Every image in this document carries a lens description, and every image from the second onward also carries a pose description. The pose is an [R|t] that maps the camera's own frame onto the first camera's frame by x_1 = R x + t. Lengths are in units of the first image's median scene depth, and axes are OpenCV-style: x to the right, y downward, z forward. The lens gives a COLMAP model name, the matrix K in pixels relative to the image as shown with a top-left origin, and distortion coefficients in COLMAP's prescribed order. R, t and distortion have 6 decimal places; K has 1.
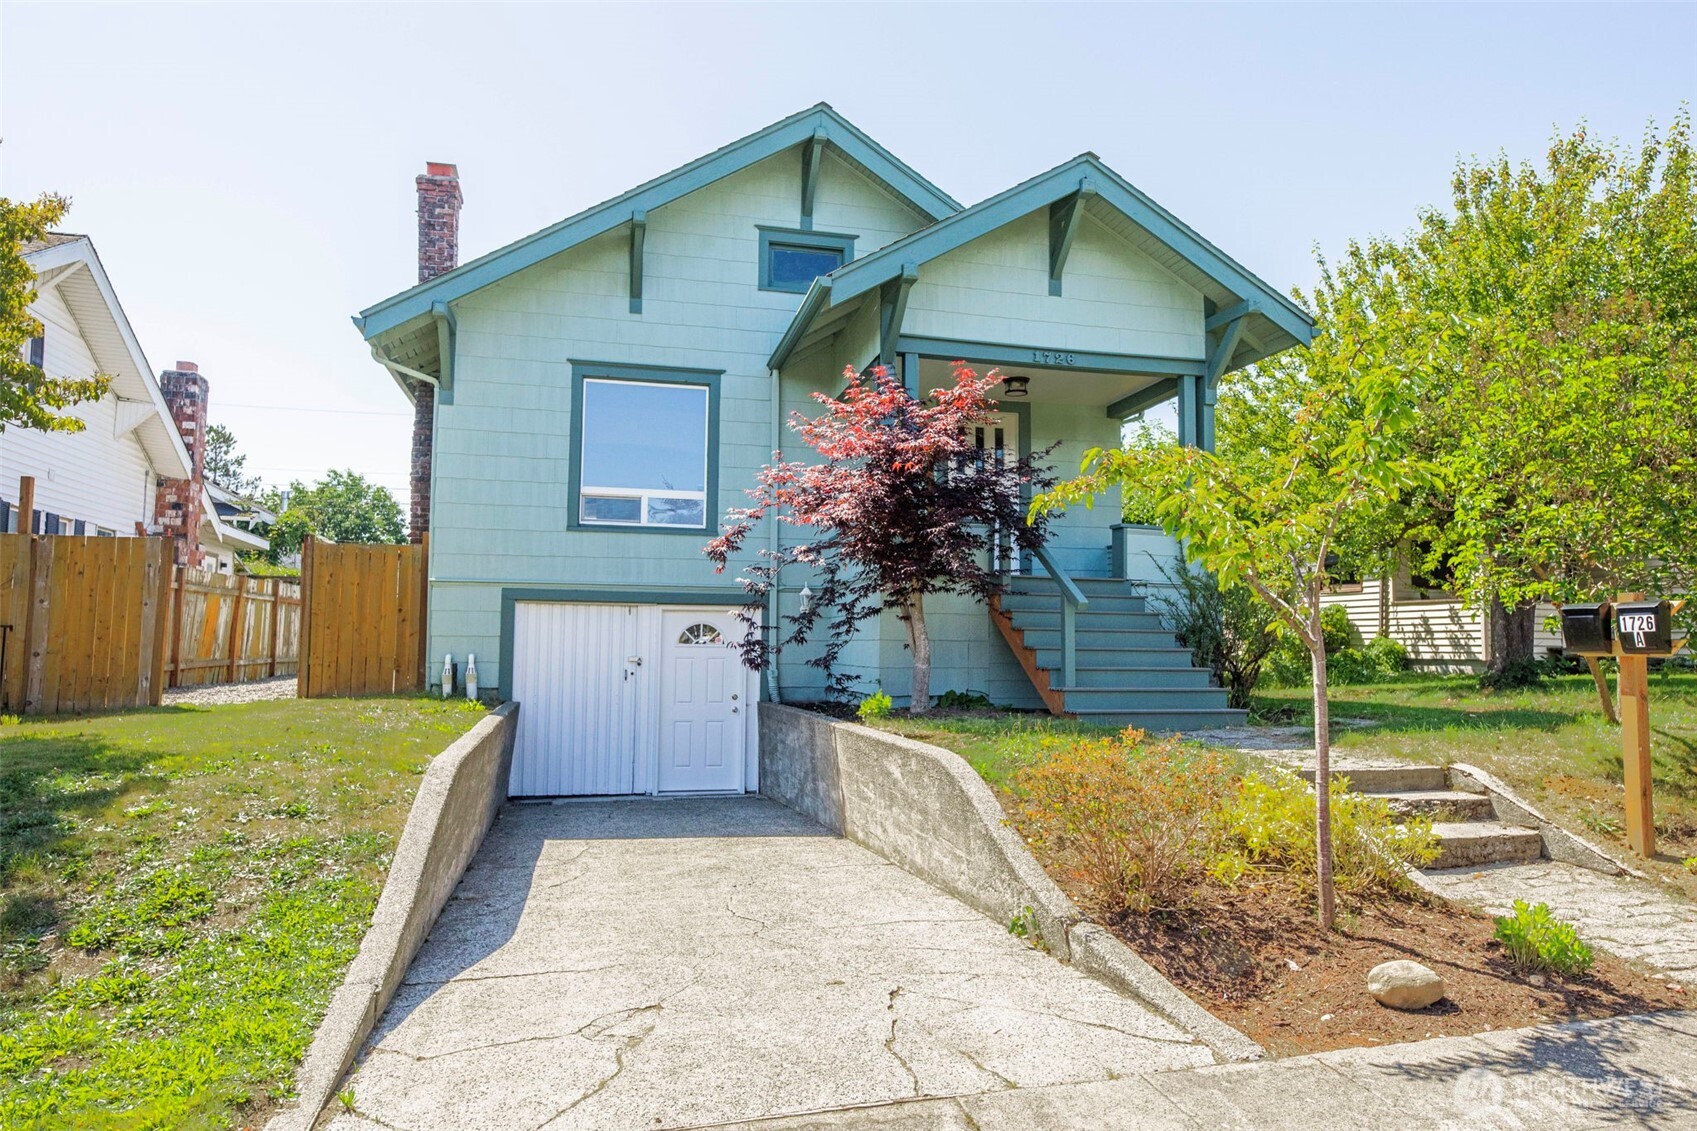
lens RADIAL K [[1024.4, 0, 848.5], [0, 1024.4, 565.5], [0, 0, 1]] dist [0.003206, 0.006361]
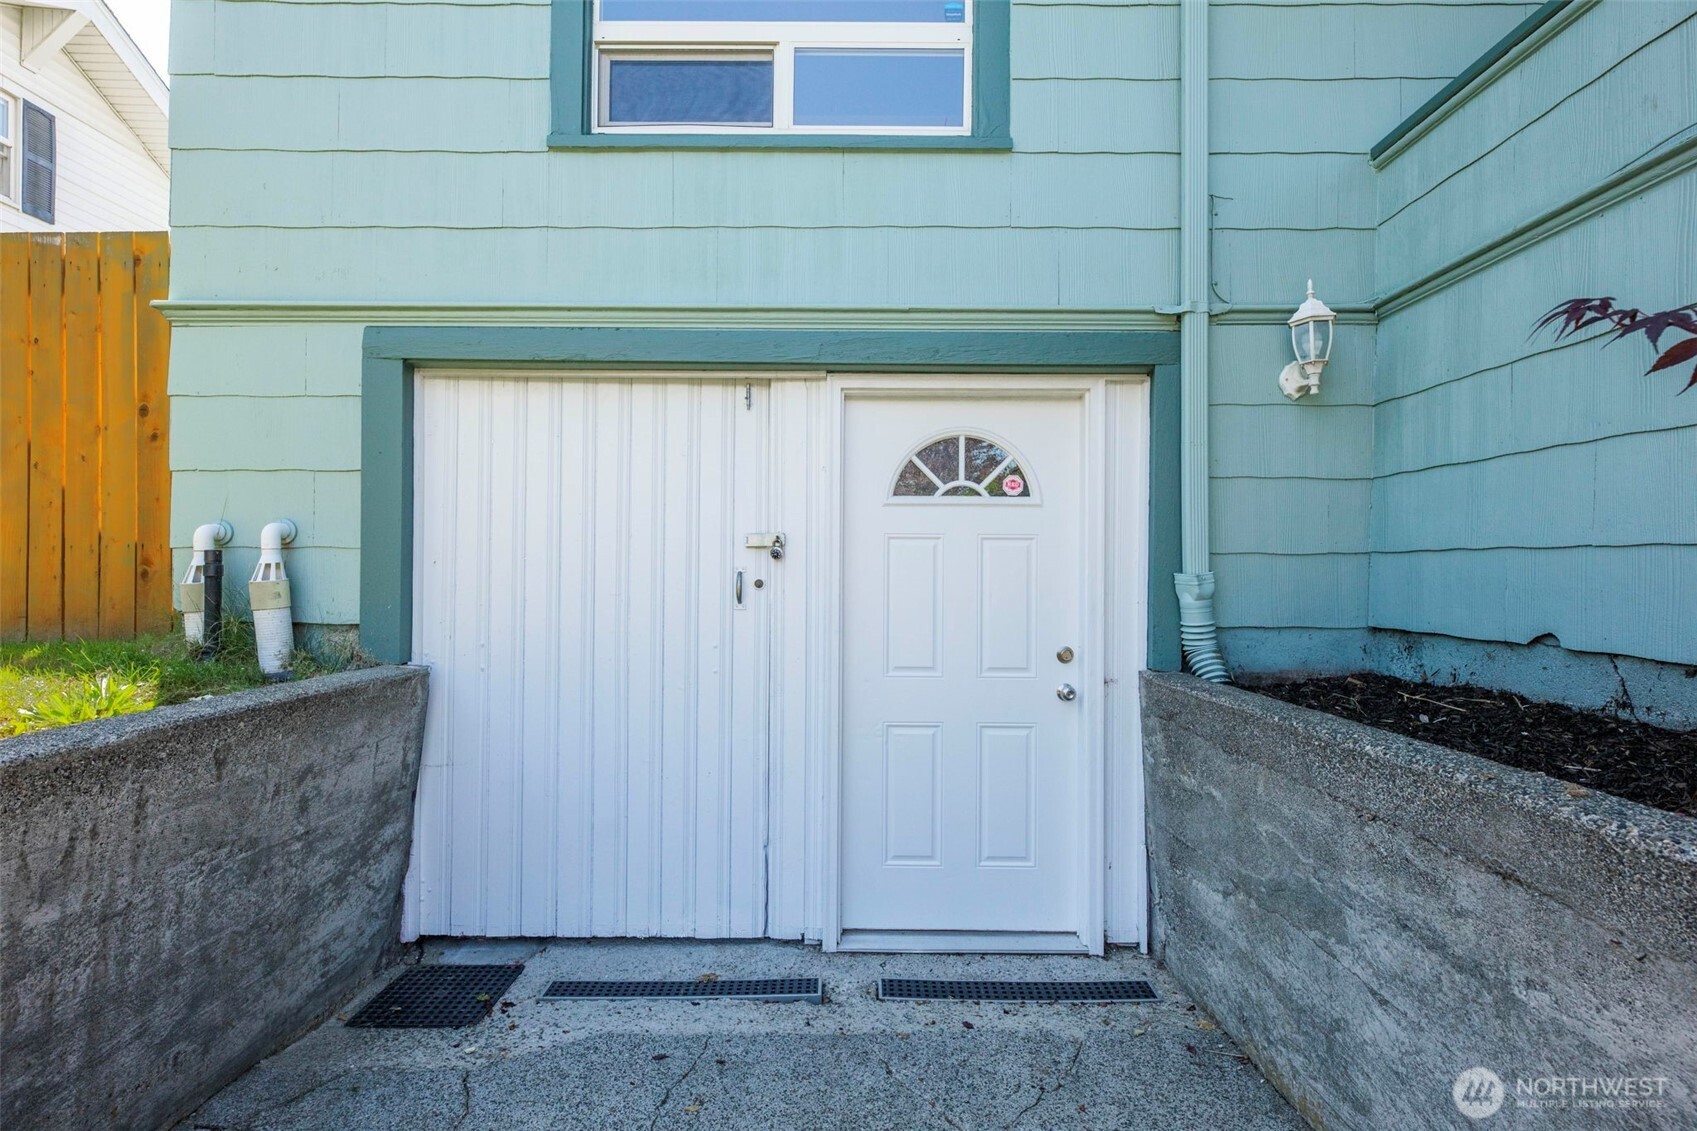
lens RADIAL K [[821.6, 0, 848.5], [0, 821.6, 565.5], [0, 0, 1]] dist [0.000139, -0.000333]
pose [[0.967175, -0.006929, -0.254018, -0.115404], [0.025498, 0.997229, 0.069882, 0.082122], [0.252830, -0.074065, 0.964672, 0.754535]]
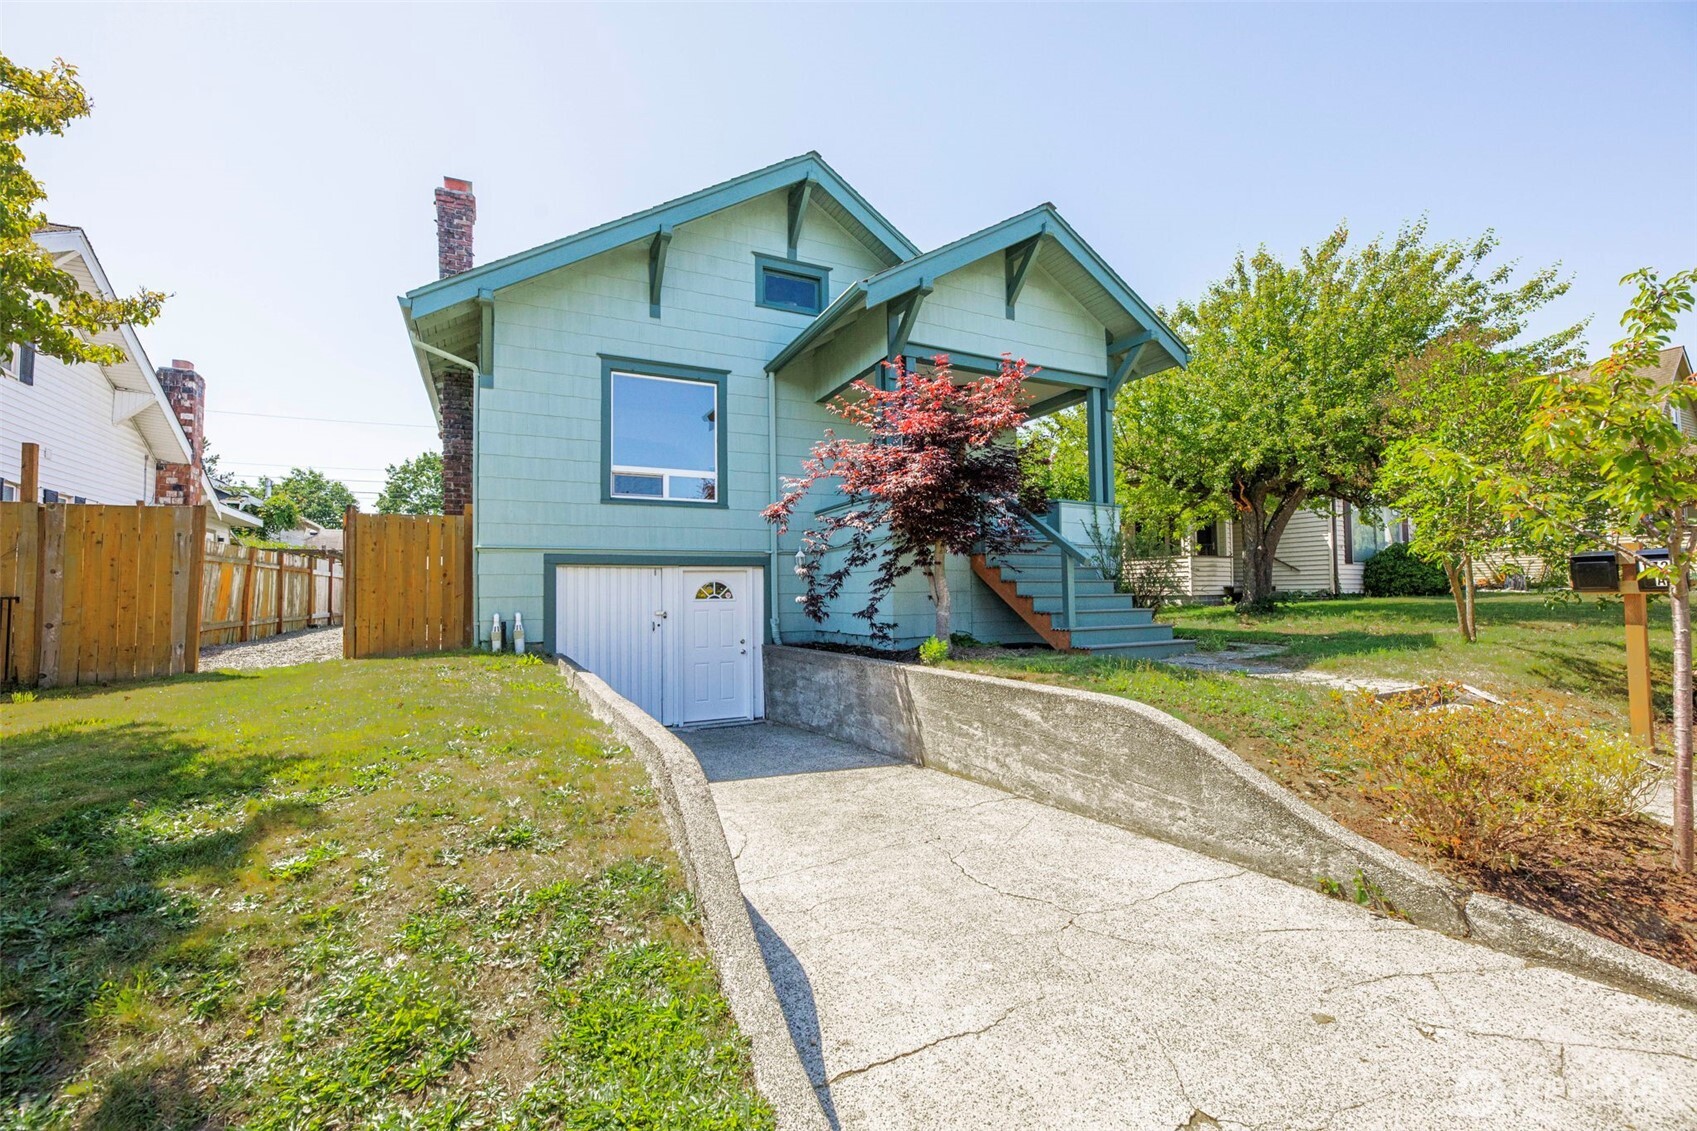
lens RADIAL K [[684.7, 0, 846.9], [0, 684.7, 561.0], [0, 0, 1]] dist [-0.000207, -0.001088]
pose [[0.977684, -0.012819, 0.209687, -0.165287], [0.006213, 0.999464, 0.032134, 0.007684], [-0.209987, -0.030114, 0.977240, 0.187562]]
